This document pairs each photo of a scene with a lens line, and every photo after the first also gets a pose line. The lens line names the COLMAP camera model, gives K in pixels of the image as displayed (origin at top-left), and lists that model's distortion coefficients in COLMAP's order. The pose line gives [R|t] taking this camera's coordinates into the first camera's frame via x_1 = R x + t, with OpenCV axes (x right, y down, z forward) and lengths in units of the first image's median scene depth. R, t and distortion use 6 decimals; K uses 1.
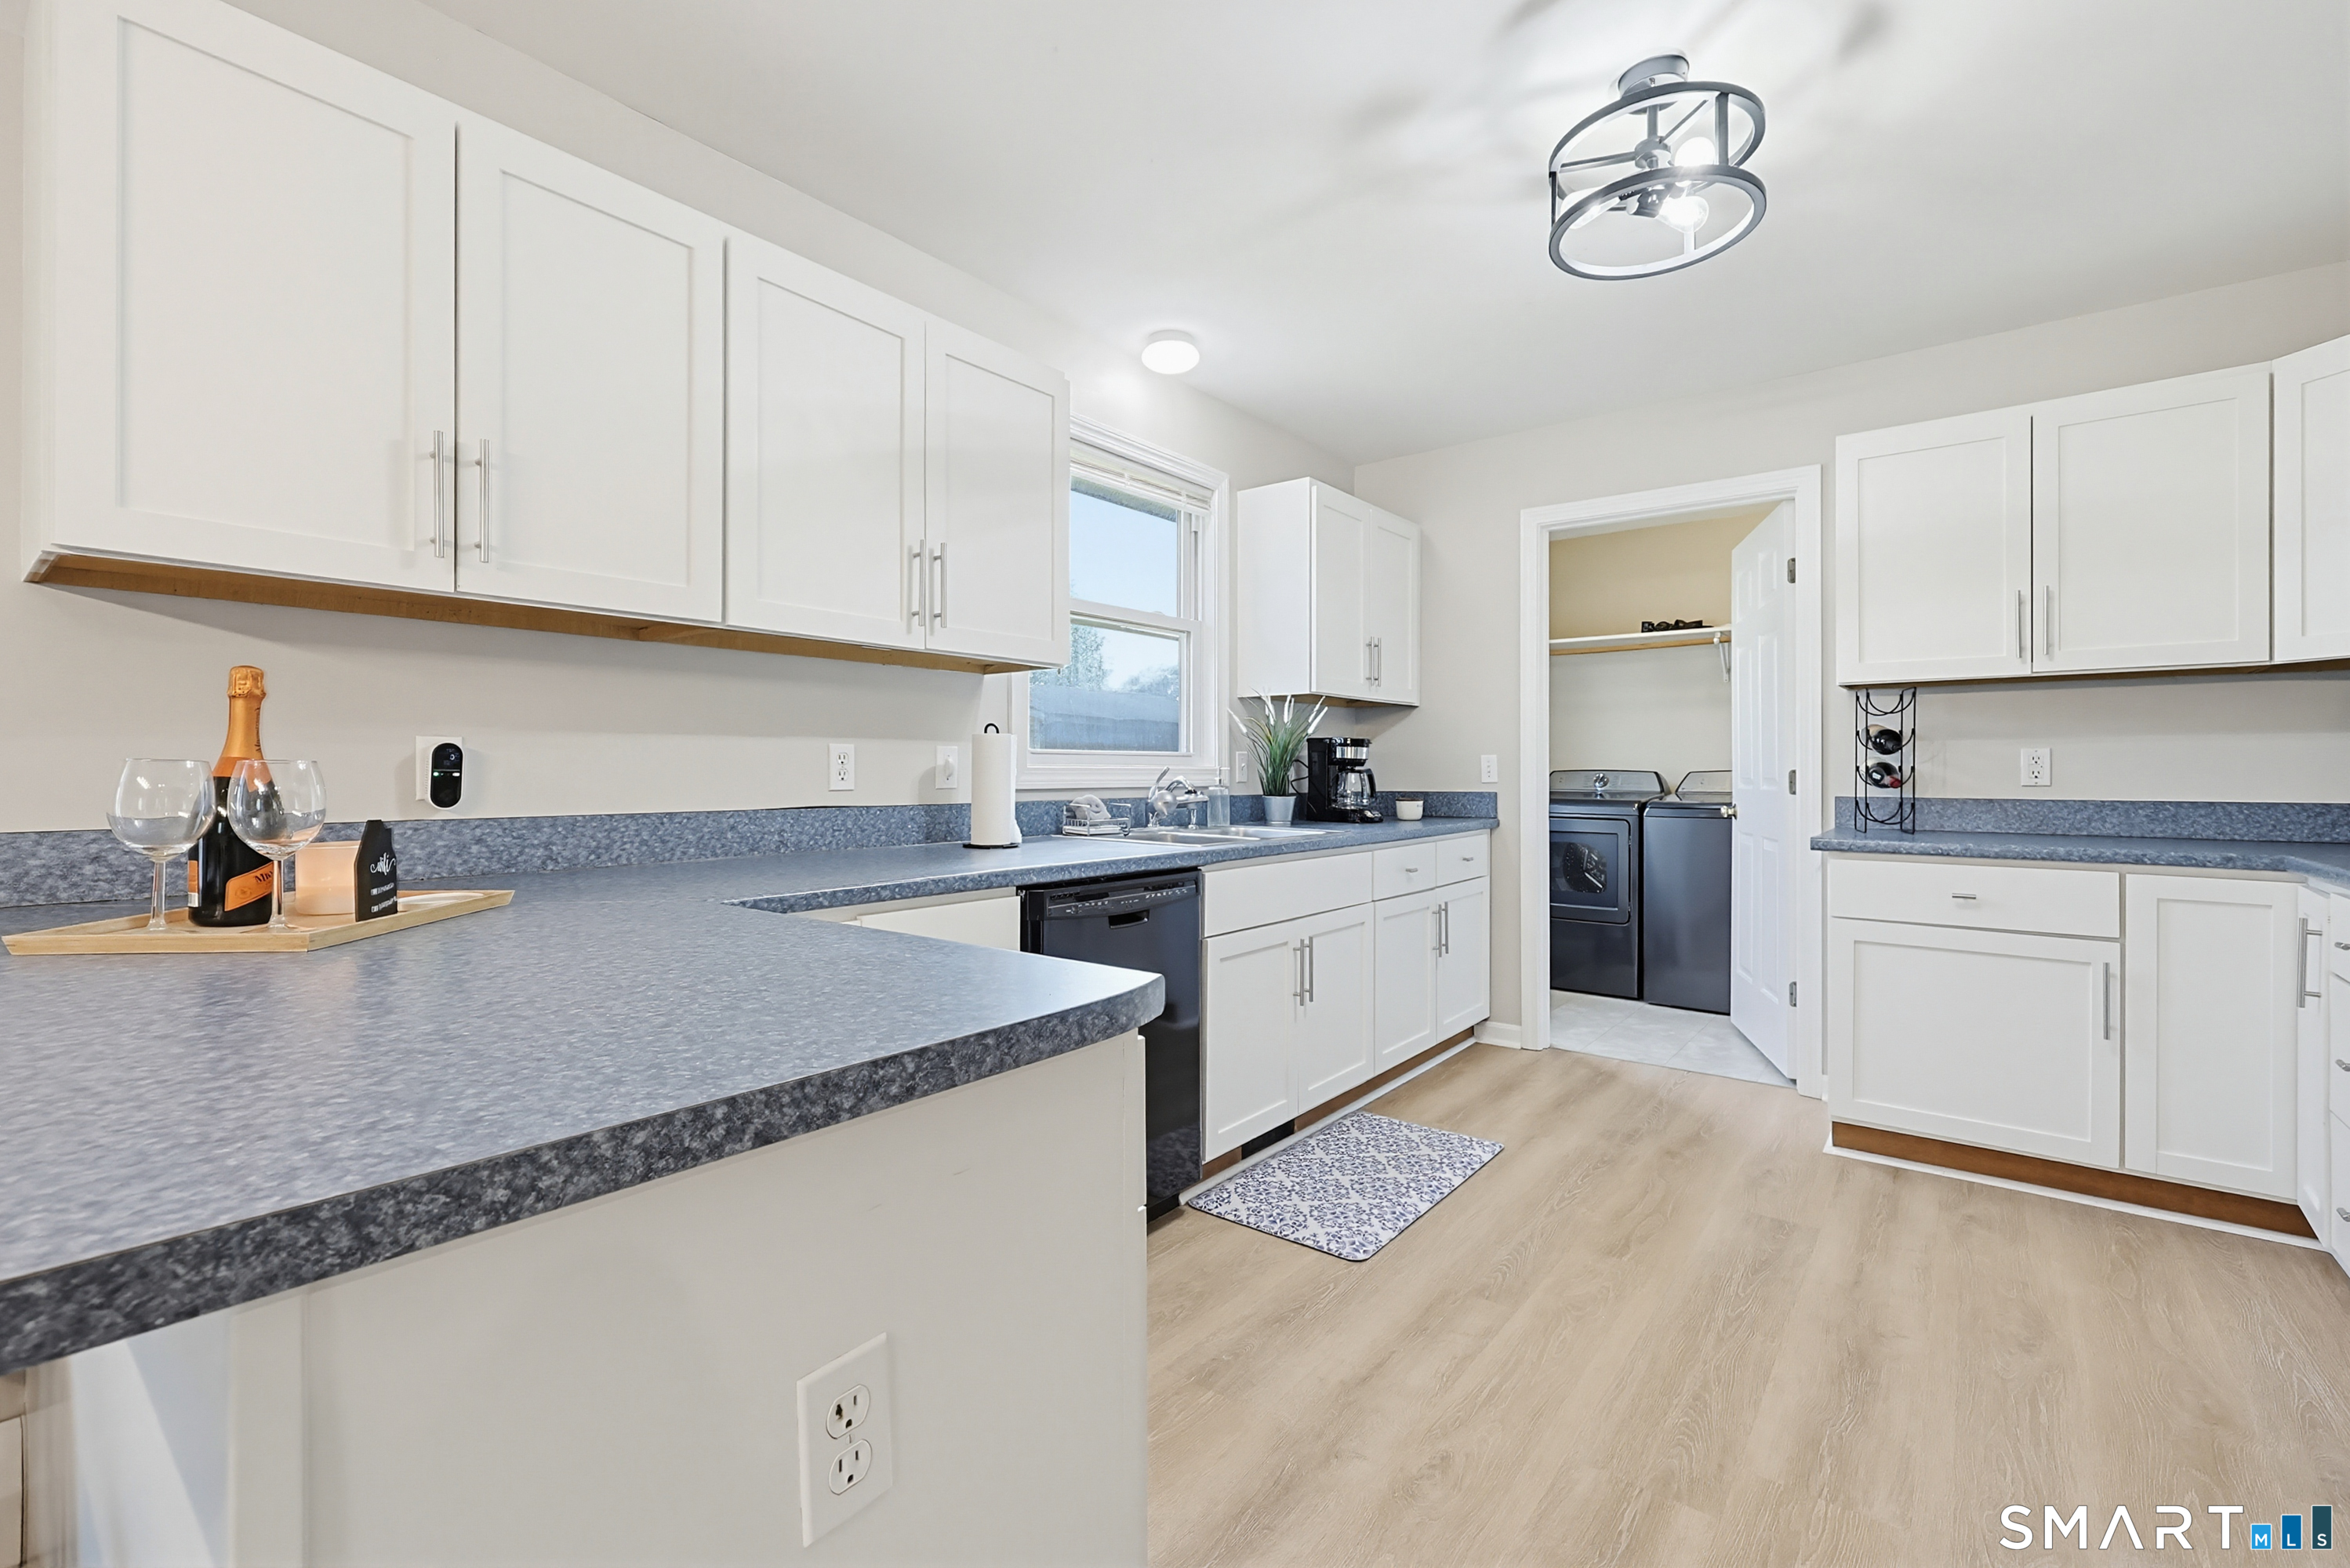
lens RADIAL K [[1022.7, 0, 1175.0], [0, 1022.7, 784.0], [0, 0, 1]] dist [0.000232, -0.000011]
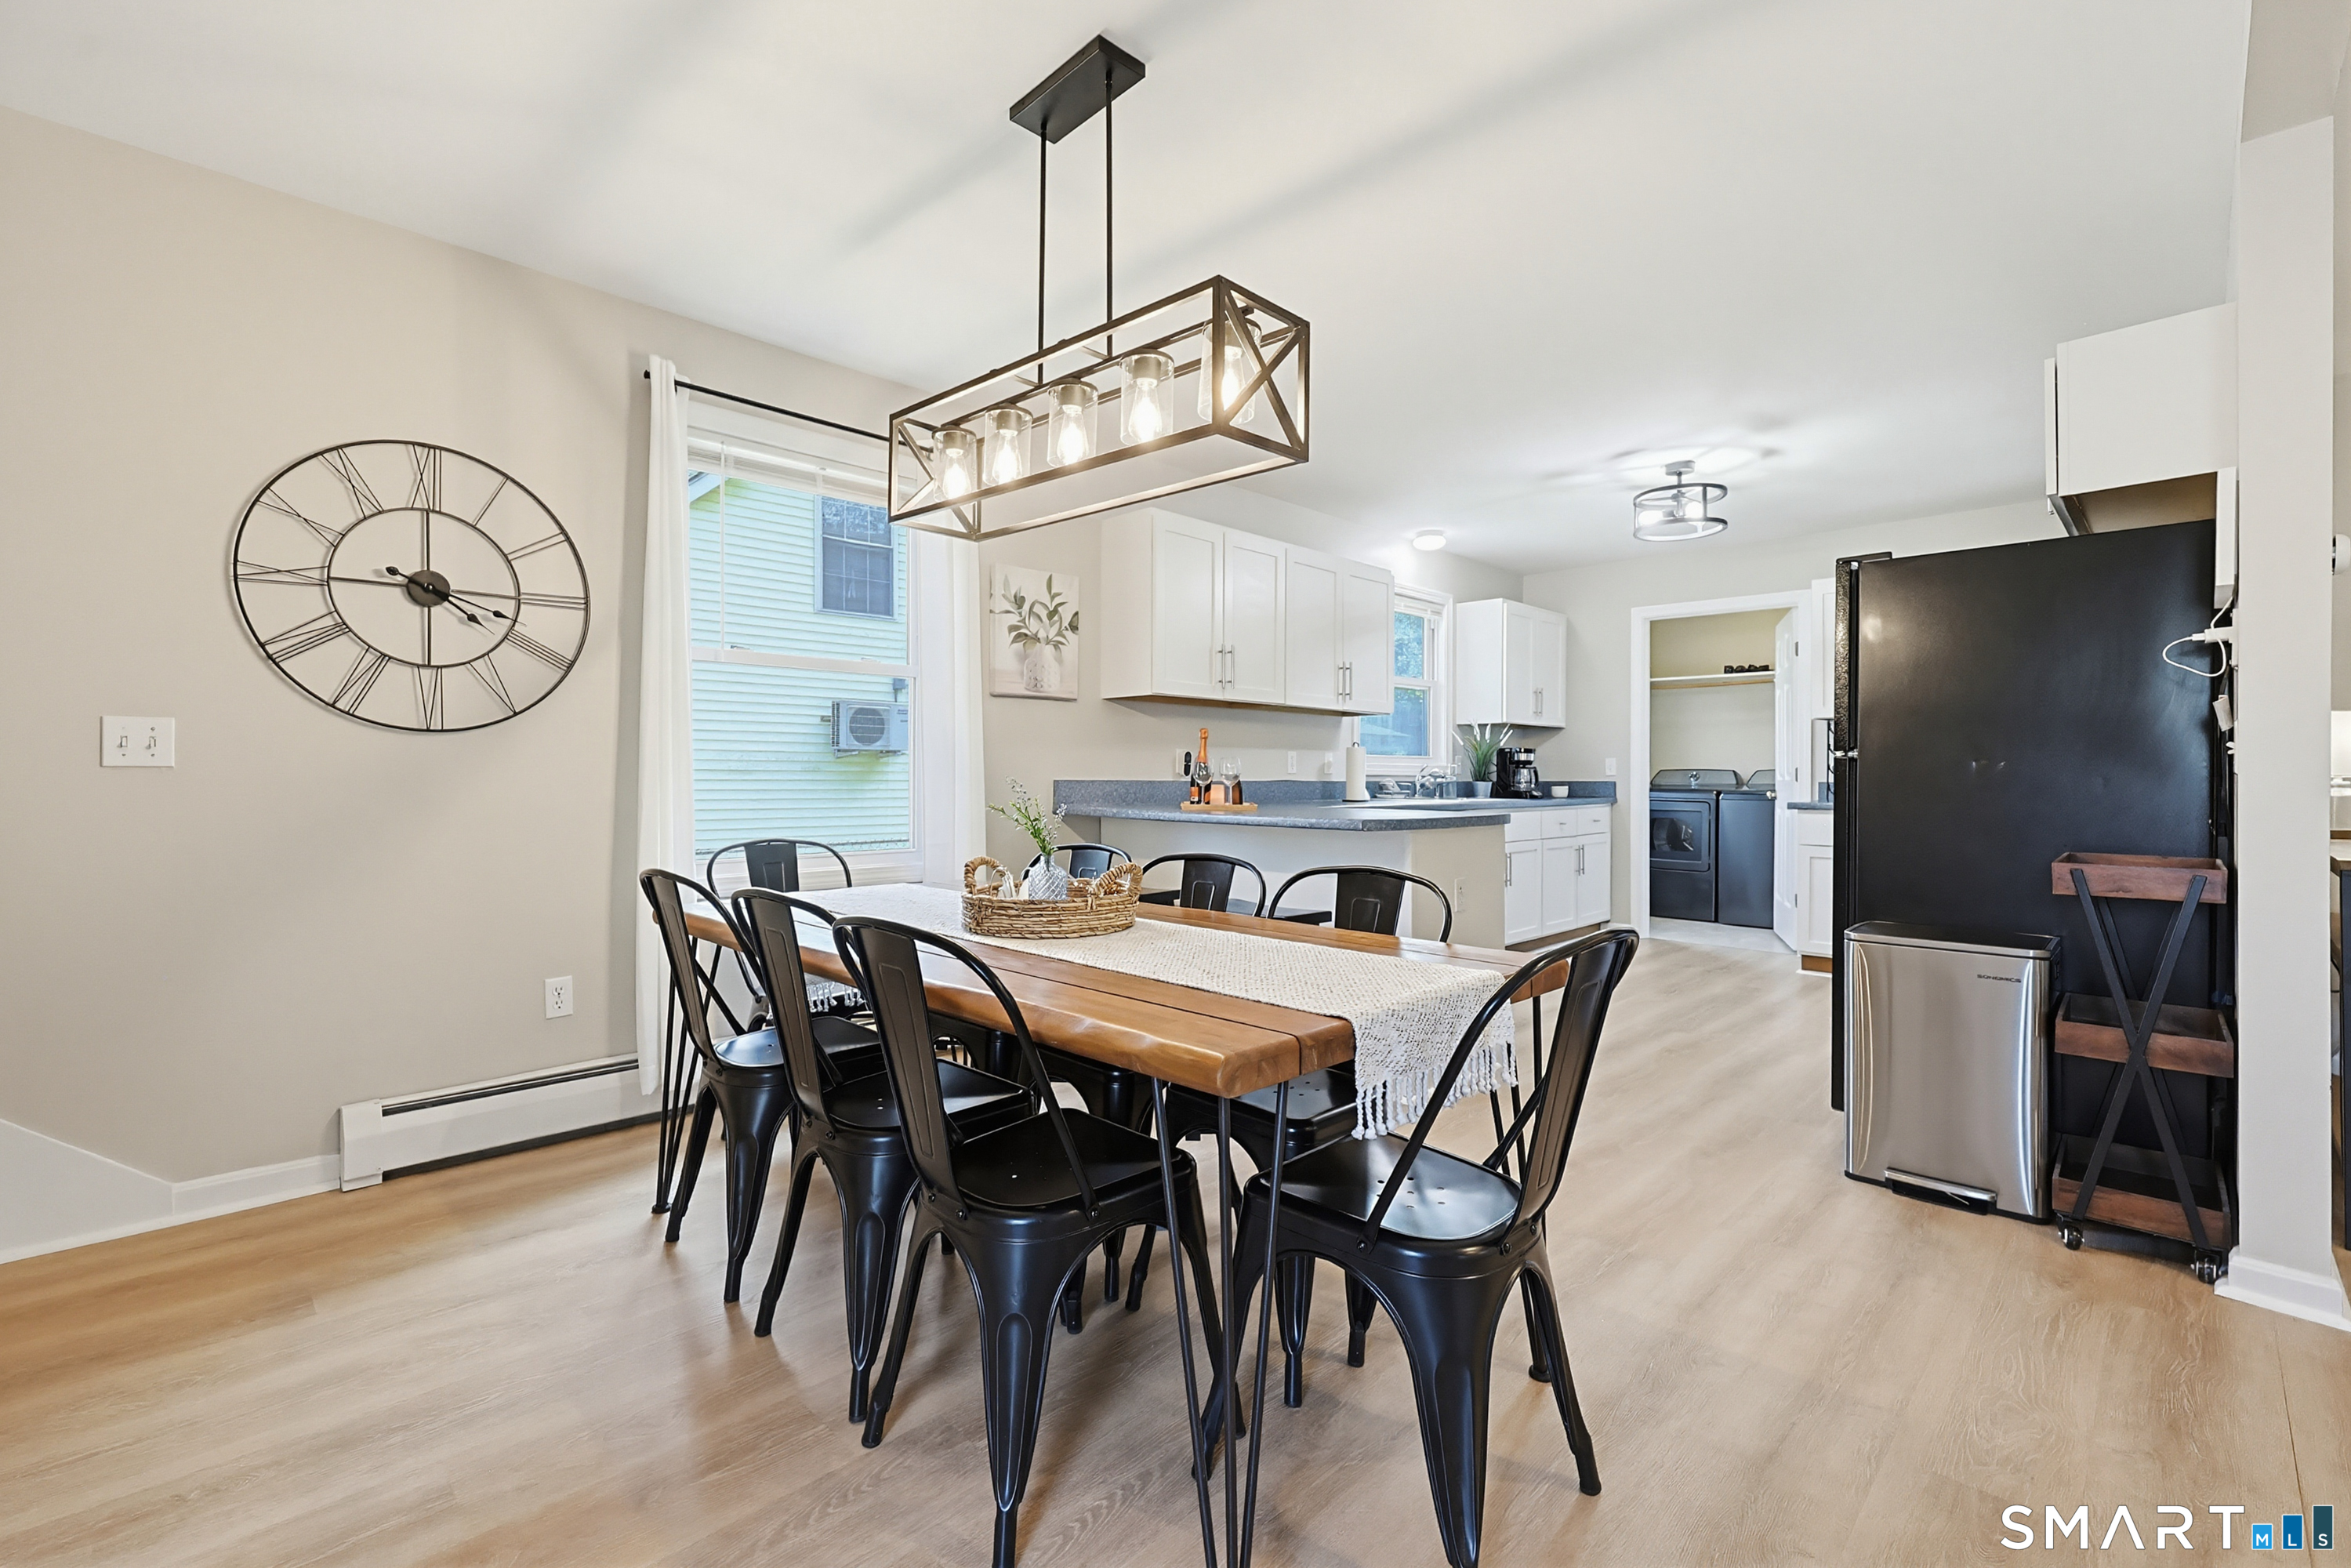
lens RADIAL K [[973.0, 0, 1175.5], [0, 973.0, 784.0], [0, 0, 1]] dist [-0.001226, -0.000479]
pose [[0.991286, 0.006100, -0.131586, -0.190877], [-0.006273, 0.999980, -0.000906, 0.019735], [0.131578, 0.001723, 0.991304, -0.681683]]
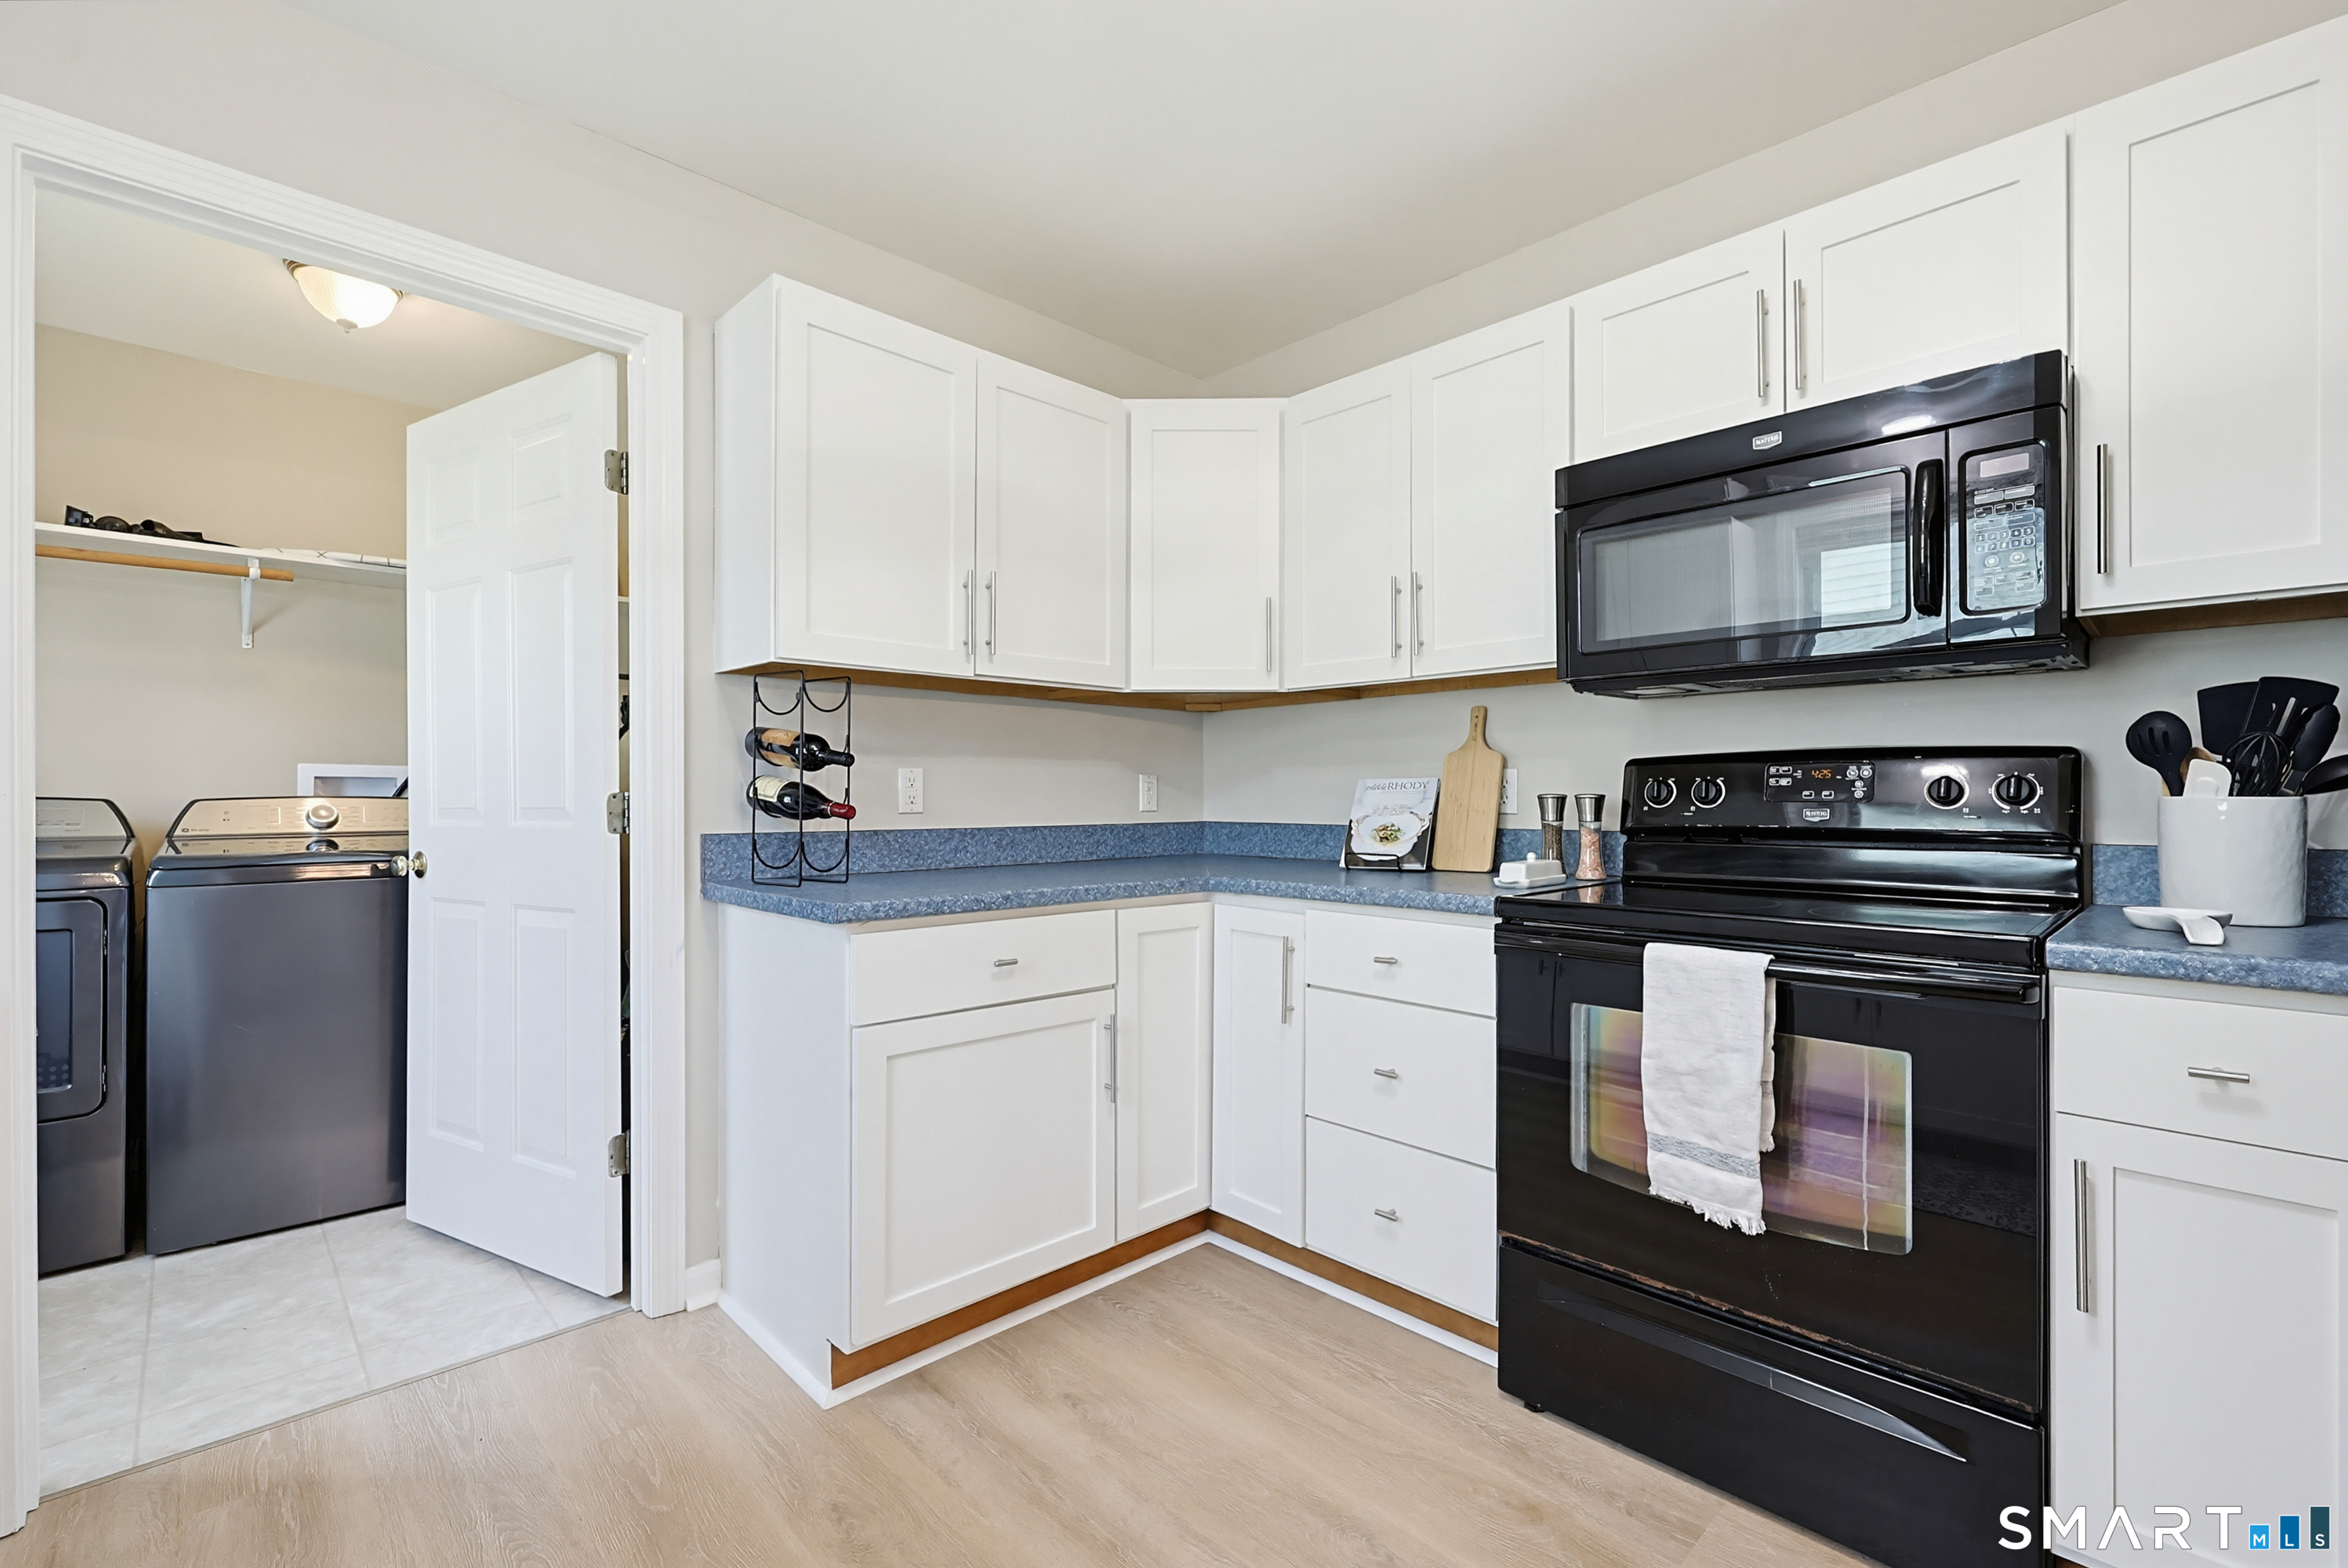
lens RADIAL K [[1021.9, 0, 1174.0], [0, 1021.9, 784.0], [0, 0, 1]] dist [0.000232, -0.000011]
pose [[0.132559, 0.008762, 0.991136, 0.035403], [0.012689, 0.999864, -0.010536, -0.008495], [-0.991094, 0.013973, 0.132430, 0.570394]]
